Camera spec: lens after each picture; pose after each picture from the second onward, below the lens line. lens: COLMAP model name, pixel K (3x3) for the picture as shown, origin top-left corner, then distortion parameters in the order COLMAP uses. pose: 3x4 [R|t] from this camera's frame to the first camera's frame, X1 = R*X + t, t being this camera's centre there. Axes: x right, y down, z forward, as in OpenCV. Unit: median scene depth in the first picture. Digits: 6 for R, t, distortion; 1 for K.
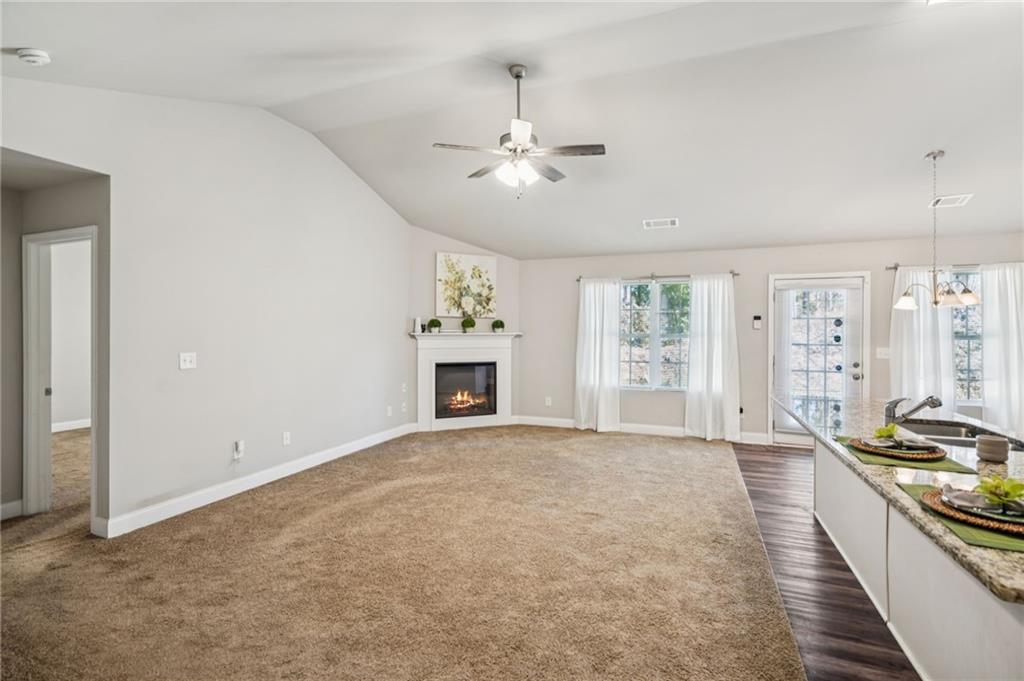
lens RADIAL K [[468.7, 0, 512.6], [0, 468.7, 334.1], [0, 0, 1]] dist [-0.000612, 0.000236]
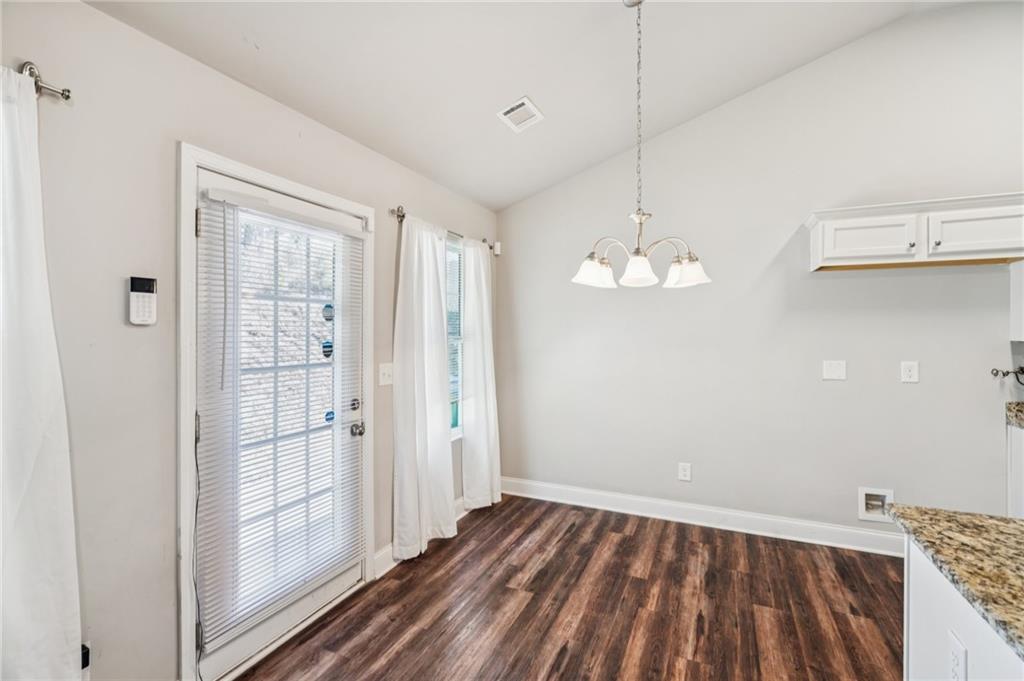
lens RADIAL K [[465.0, 0, 508.1], [0, 465.0, 333.1], [0, 0, 1]] dist [-0.000170, 0.000332]
pose [[0.059469, -0.007952, 0.998198, 0.239505], [0.005816, 0.999954, 0.007620, -0.006722], [-0.998213, 0.005352, 0.059513, 0.704163]]
